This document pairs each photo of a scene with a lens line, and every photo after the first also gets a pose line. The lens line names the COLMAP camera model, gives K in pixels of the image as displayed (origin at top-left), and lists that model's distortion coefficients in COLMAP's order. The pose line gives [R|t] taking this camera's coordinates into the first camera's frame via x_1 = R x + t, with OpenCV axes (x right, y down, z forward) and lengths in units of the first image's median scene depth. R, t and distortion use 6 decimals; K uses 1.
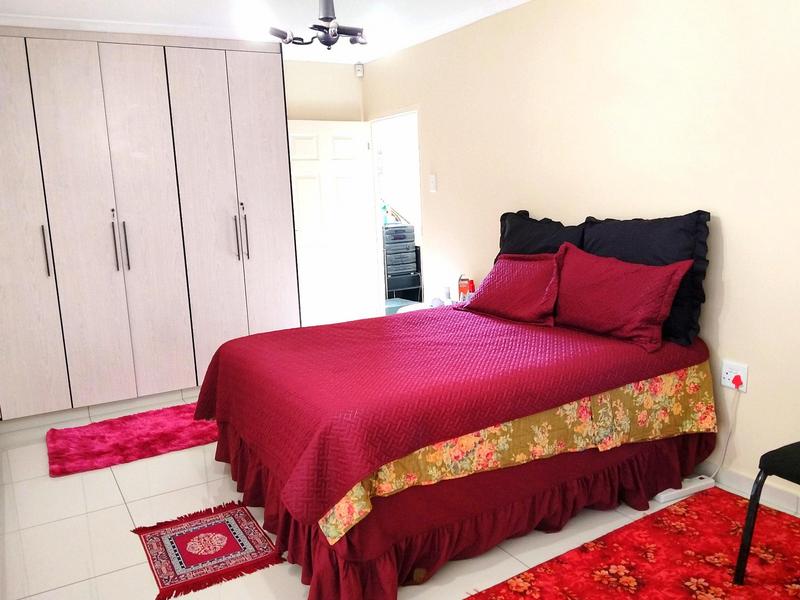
lens RADIAL K [[665.5, 0, 400.0], [0, 665.5, 300.0], [0, 0, 1]] dist [0.016548, 0.004767]
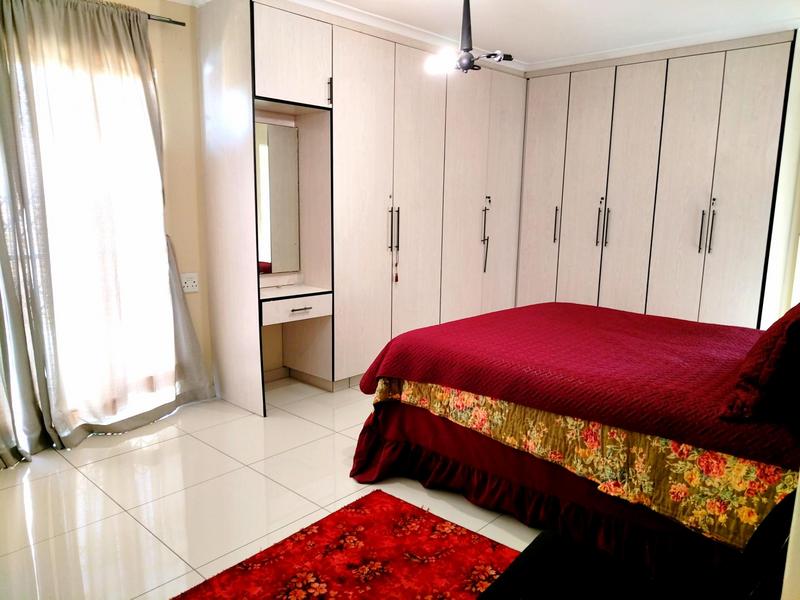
lens RADIAL K [[586.5, 0, 400.0], [0, 586.5, 300.0], [0, 0, 1]] dist [-0.005054, -0.005859]
pose [[0.289942, 0.208305, -0.934100, 0.905851], [-0.184447, 0.969890, 0.159035, -0.086859], [0.939102, 0.126181, 0.319633, 0.497653]]
